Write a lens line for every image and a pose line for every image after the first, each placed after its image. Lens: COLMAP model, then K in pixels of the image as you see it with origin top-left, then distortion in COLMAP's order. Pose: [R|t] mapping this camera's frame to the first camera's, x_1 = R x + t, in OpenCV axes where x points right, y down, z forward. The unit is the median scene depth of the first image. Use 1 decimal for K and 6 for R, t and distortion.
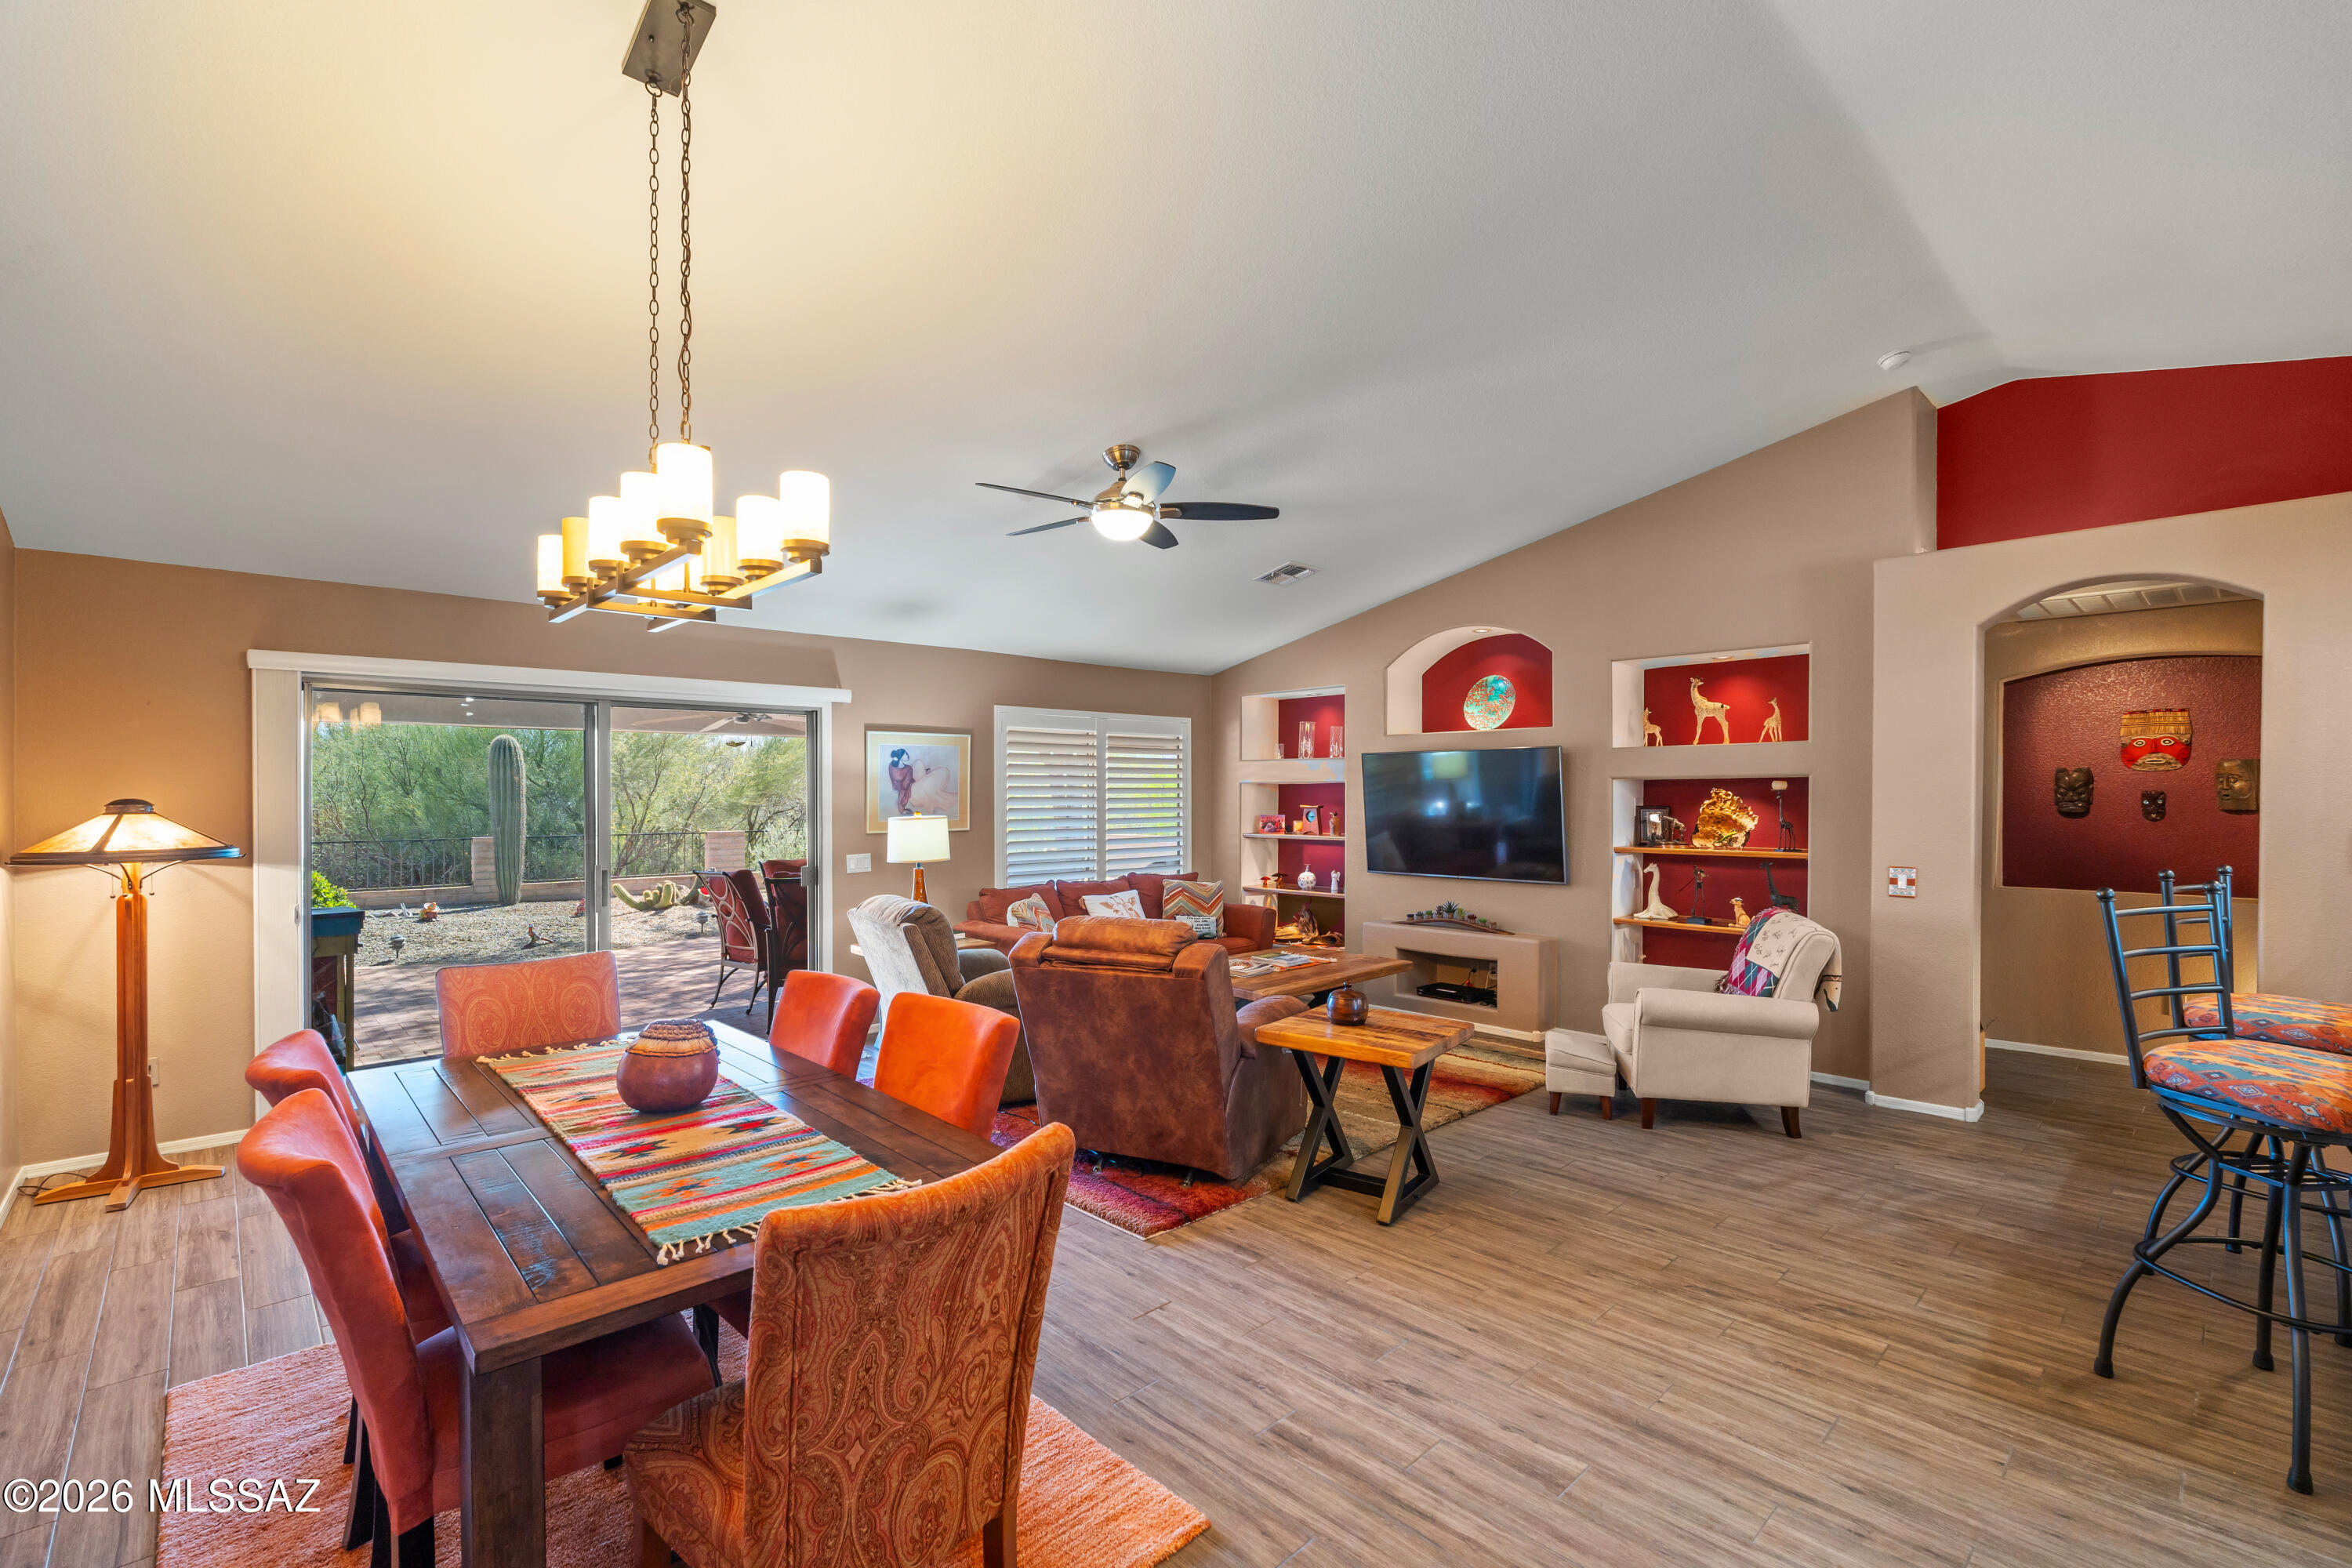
lens RADIAL K [[1028.9, 0, 1182.5], [0, 1028.9, 815.1], [0, 0, 1]] dist [-0.004572, 0.000463]
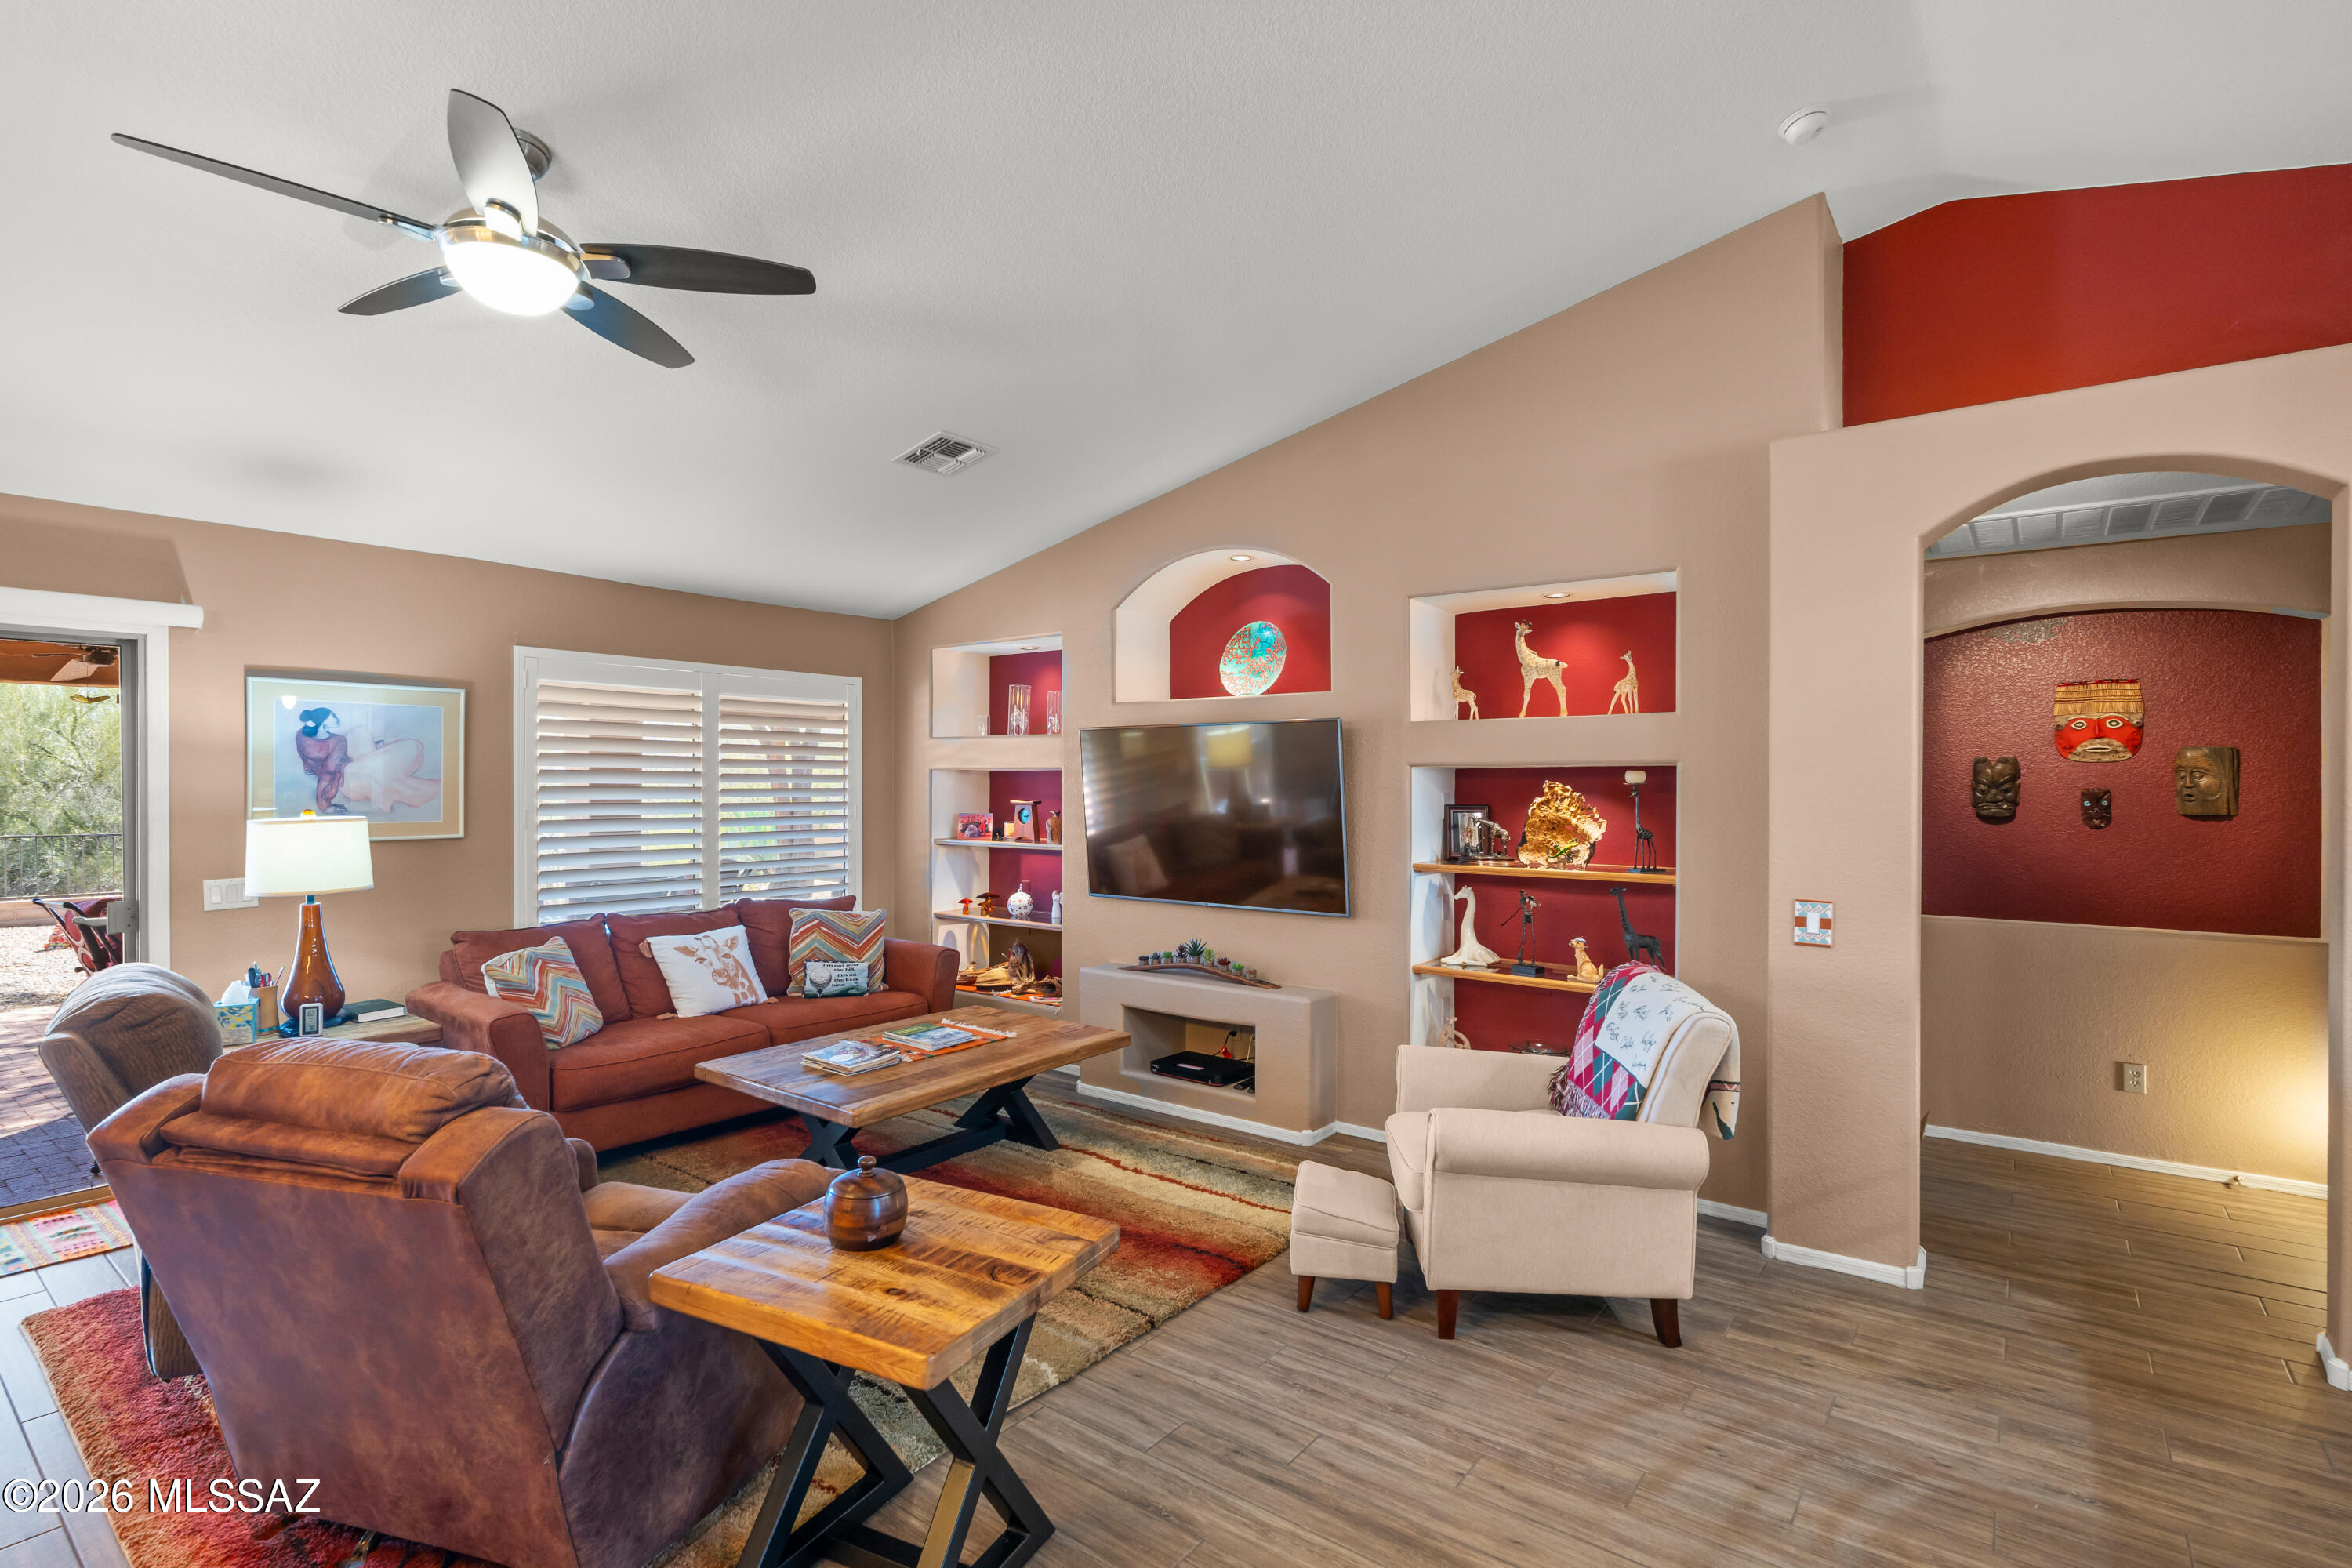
lens RADIAL K [[1109.3, 0, 1173.7], [0, 1109.3, 787.1], [0, 0, 1]] dist [-0.003068, 0.000302]
pose [[0.988407, 0.006632, 0.151685, 0.158125], [-0.003824, 0.999816, -0.018801, -0.006939], [-0.151782, 0.018003, 0.988250, 0.305734]]
